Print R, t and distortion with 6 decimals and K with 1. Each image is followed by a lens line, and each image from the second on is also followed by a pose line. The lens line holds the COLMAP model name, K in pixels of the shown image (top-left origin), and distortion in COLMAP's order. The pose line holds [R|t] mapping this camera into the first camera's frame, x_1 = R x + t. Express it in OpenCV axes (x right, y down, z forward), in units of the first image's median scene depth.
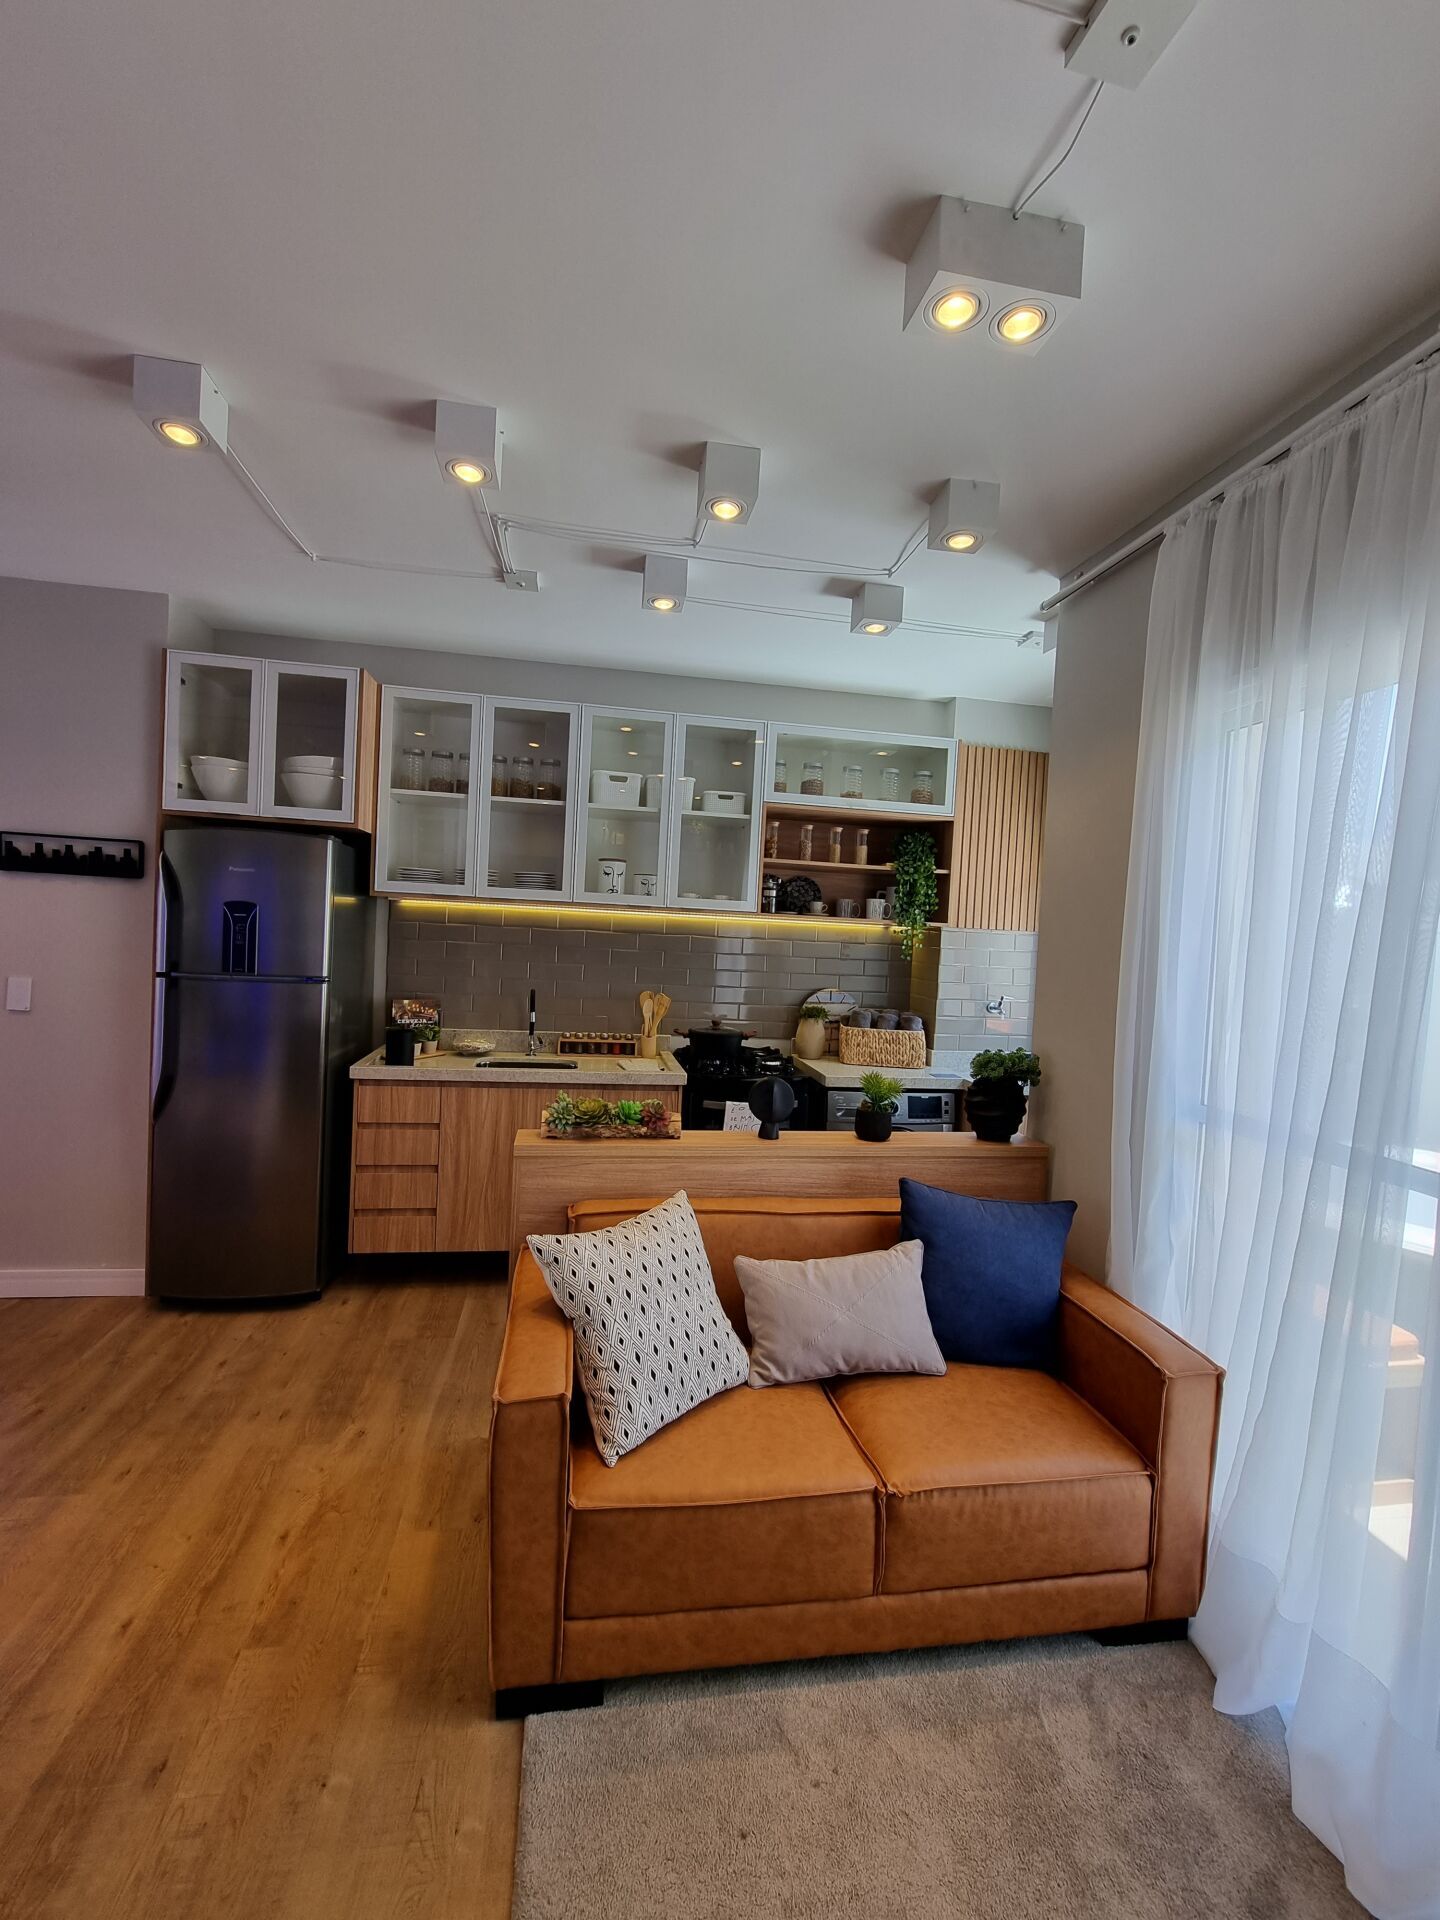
lens RADIAL K [[791.8, 0, 700.3], [0, 791.8, 955.2], [0, 0, 1]] dist [-0.000541, -0.002099]
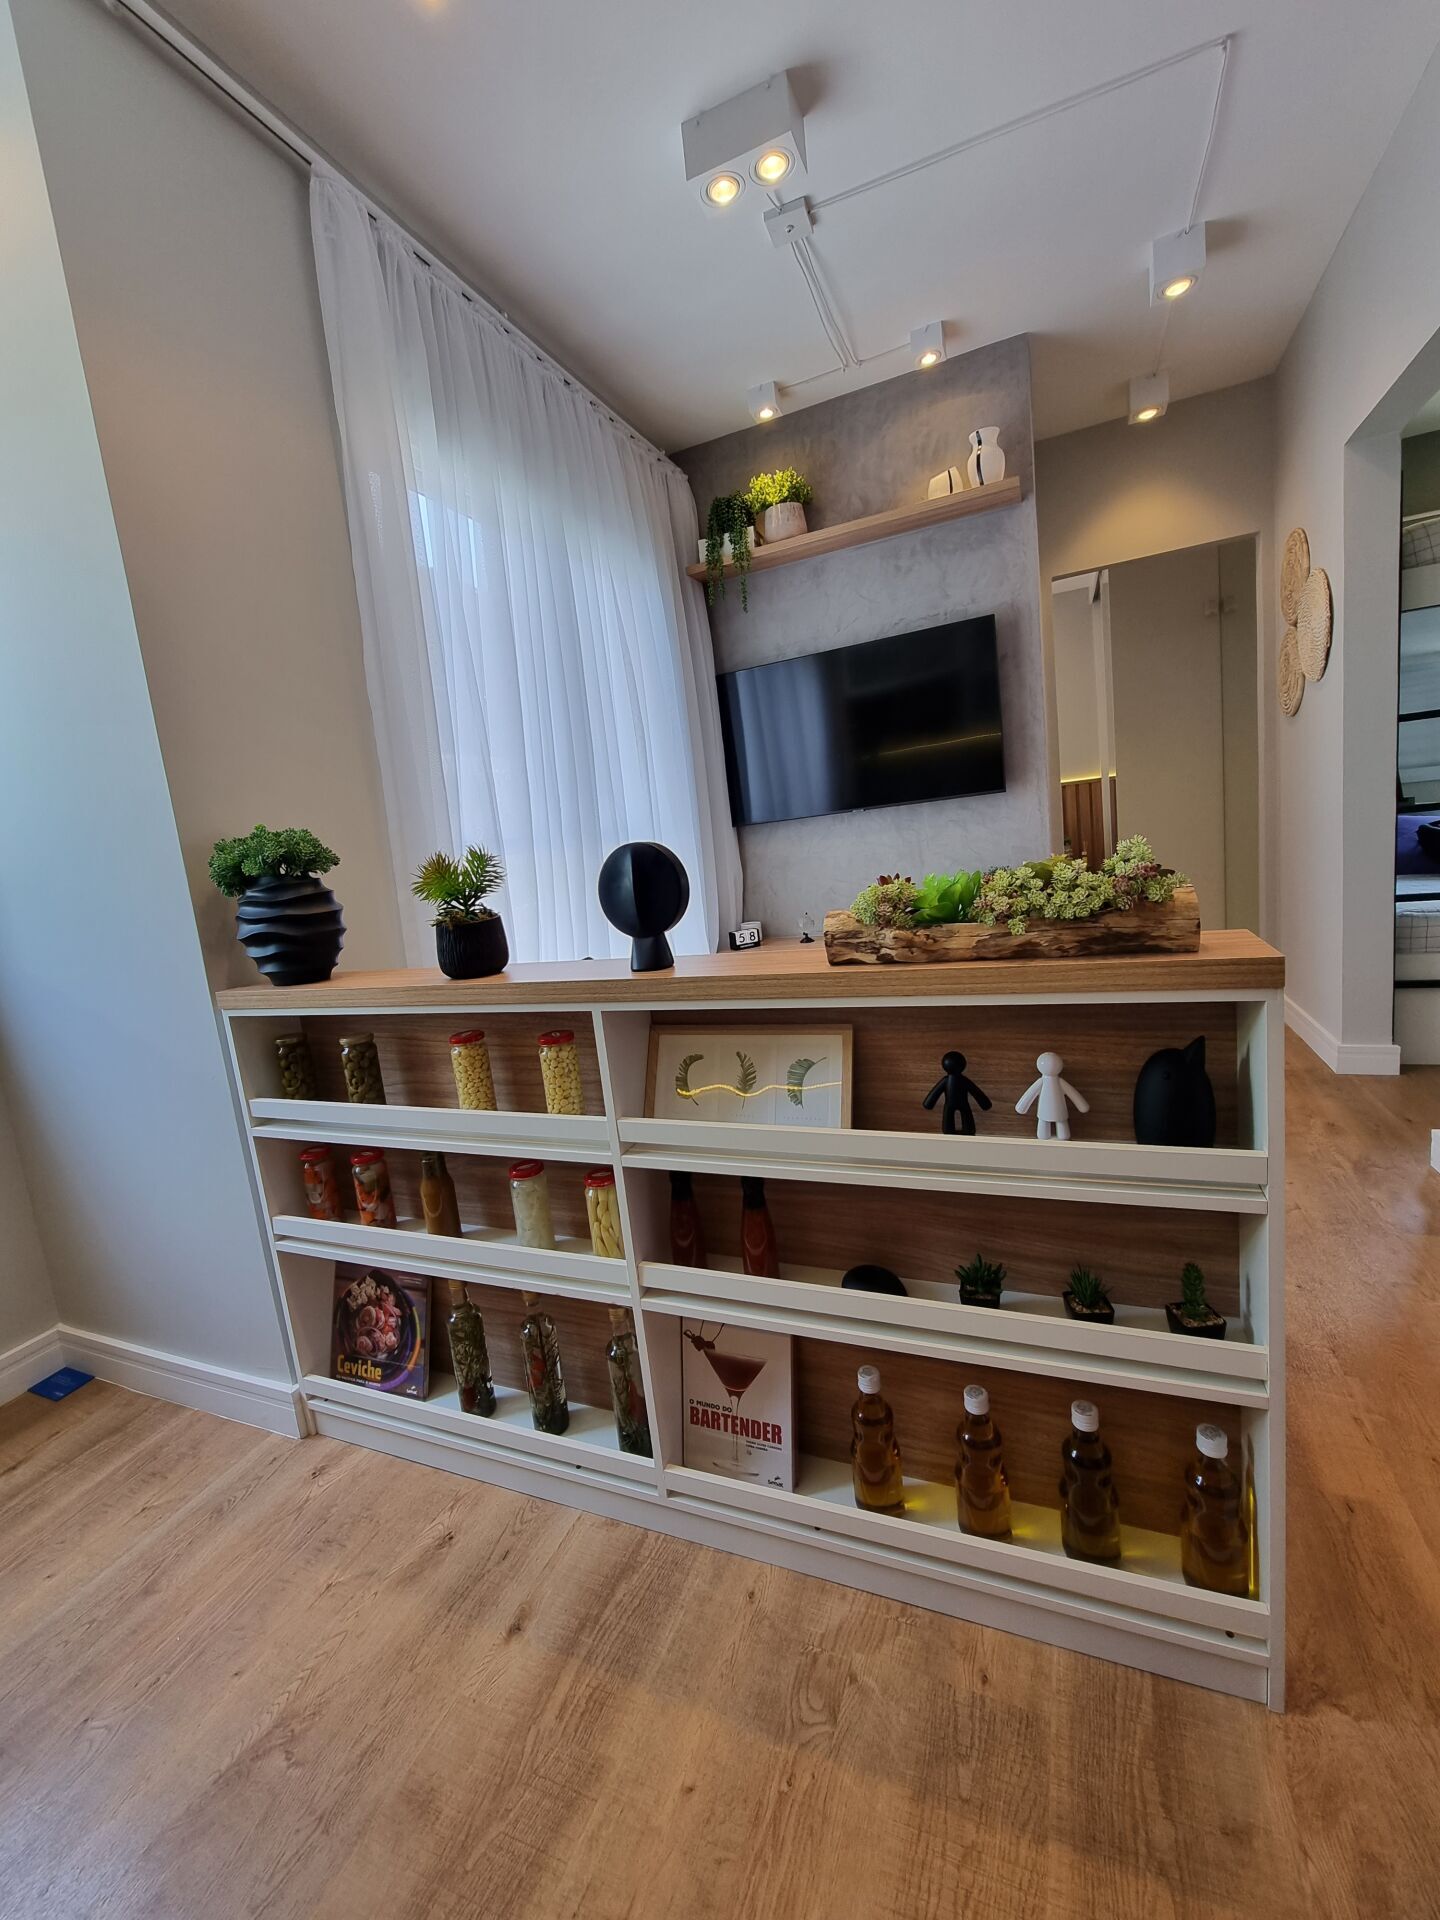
lens RADIAL K [[791.8, 0, 700.3], [0, 791.8, 955.2], [0, 0, 1]] dist [-0.000541, -0.002099]
pose [[-0.834861, -0.035582, 0.549309, -0.153752], [0.085437, 0.977439, 0.193166, 0.100927], [-0.543790, 0.208198, -0.812986, 1.048308]]
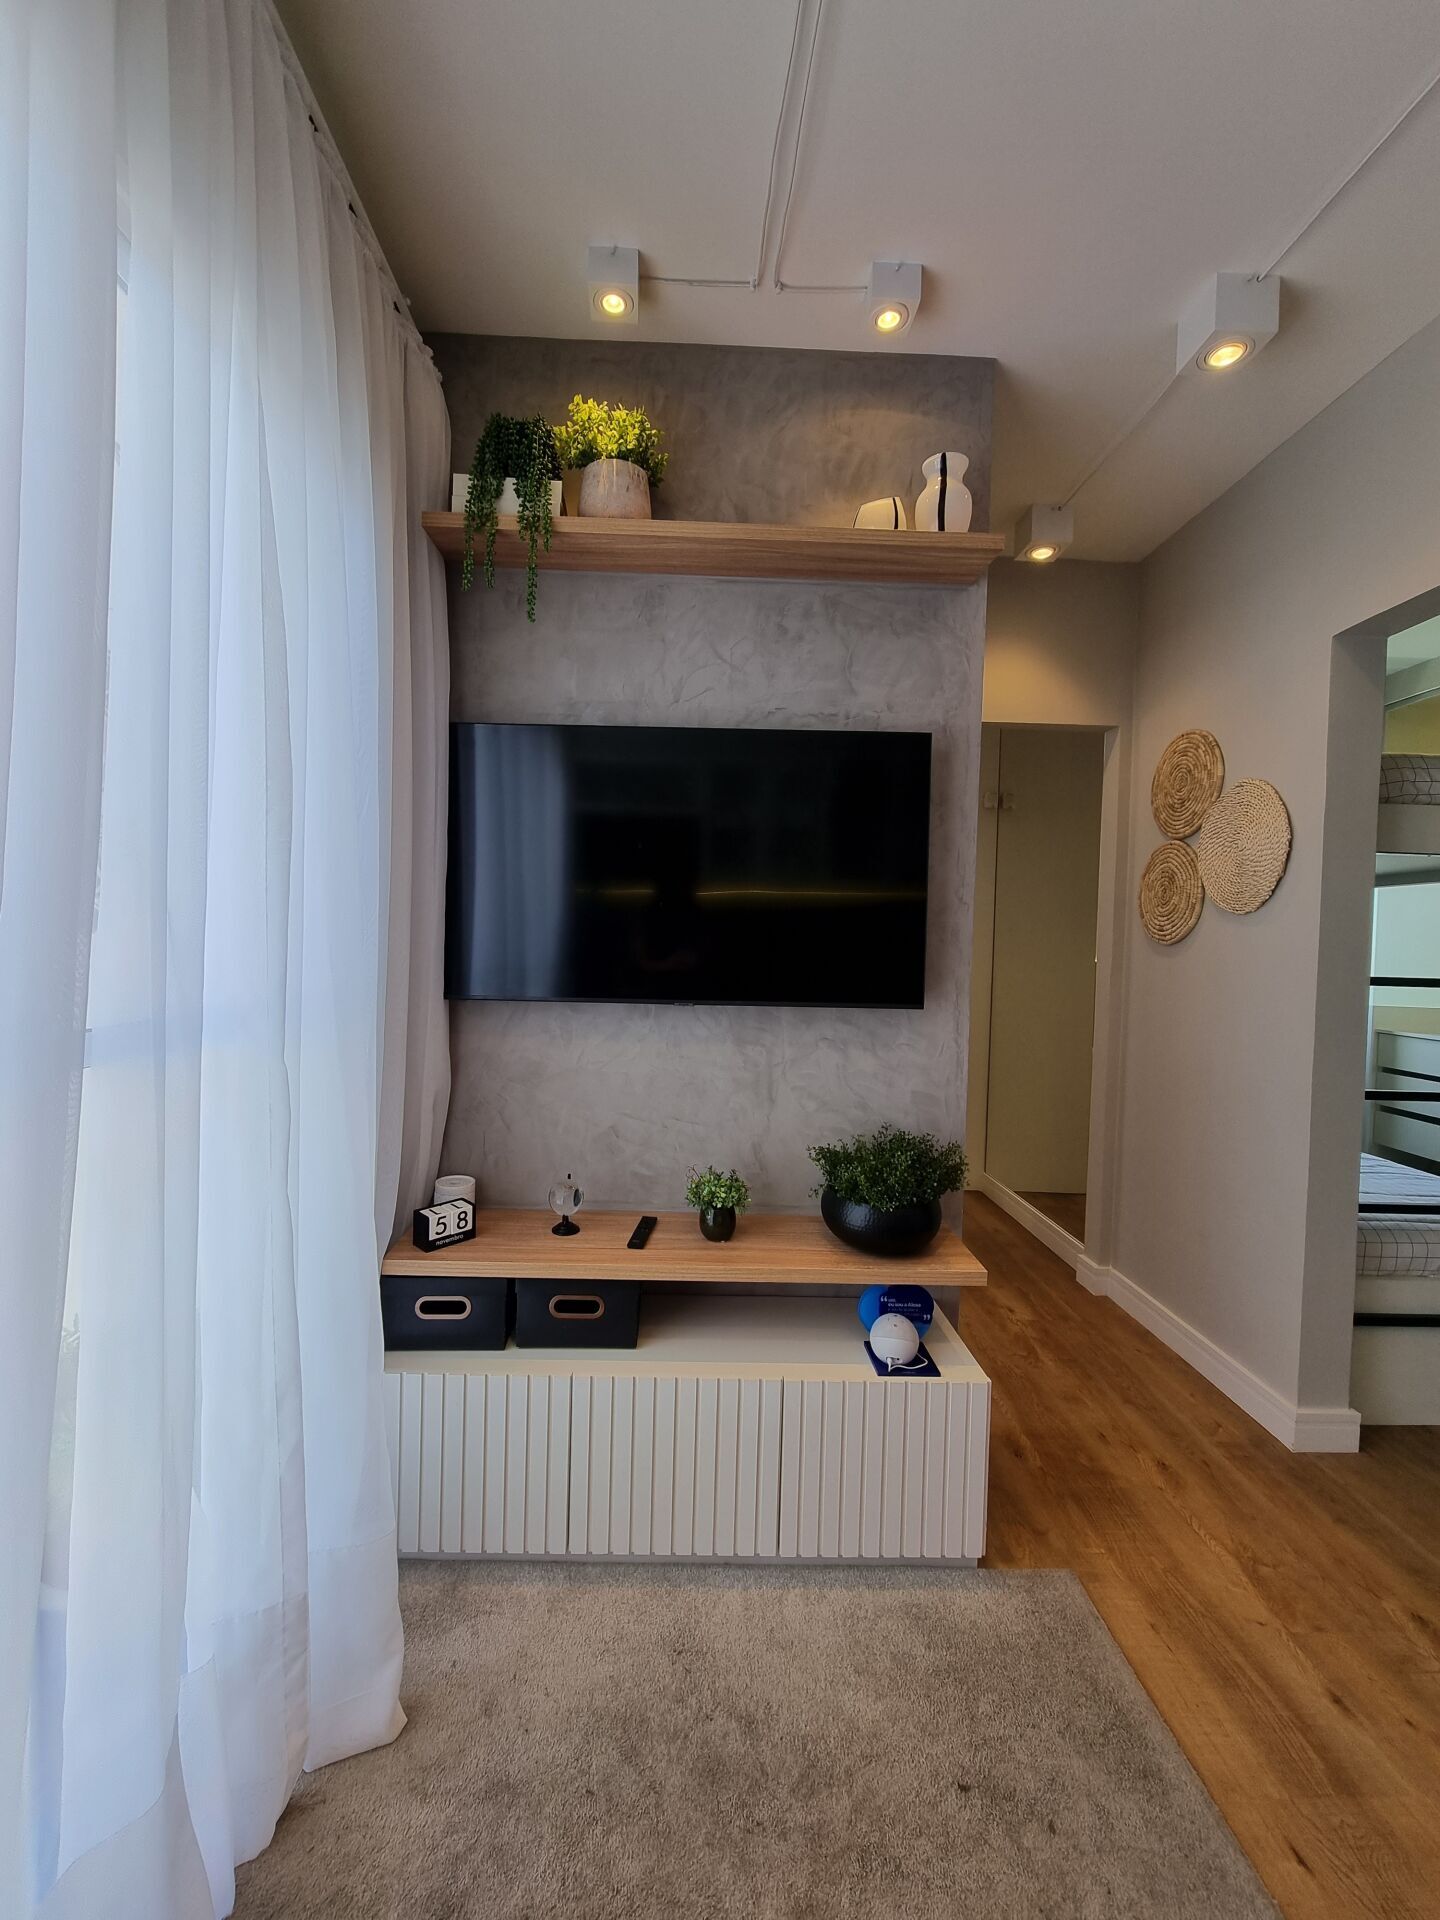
lens RADIAL K [[791.8, 0, 700.3], [0, 791.8, 955.2], [0, 0, 1]] dist [-0.000541, -0.002099]
pose [[-0.986744, -0.082236, 0.139902, 0.155064], [-0.075362, 0.995707, 0.053748, 0.064631], [-0.143721, 0.042492, -0.988706, 0.640200]]
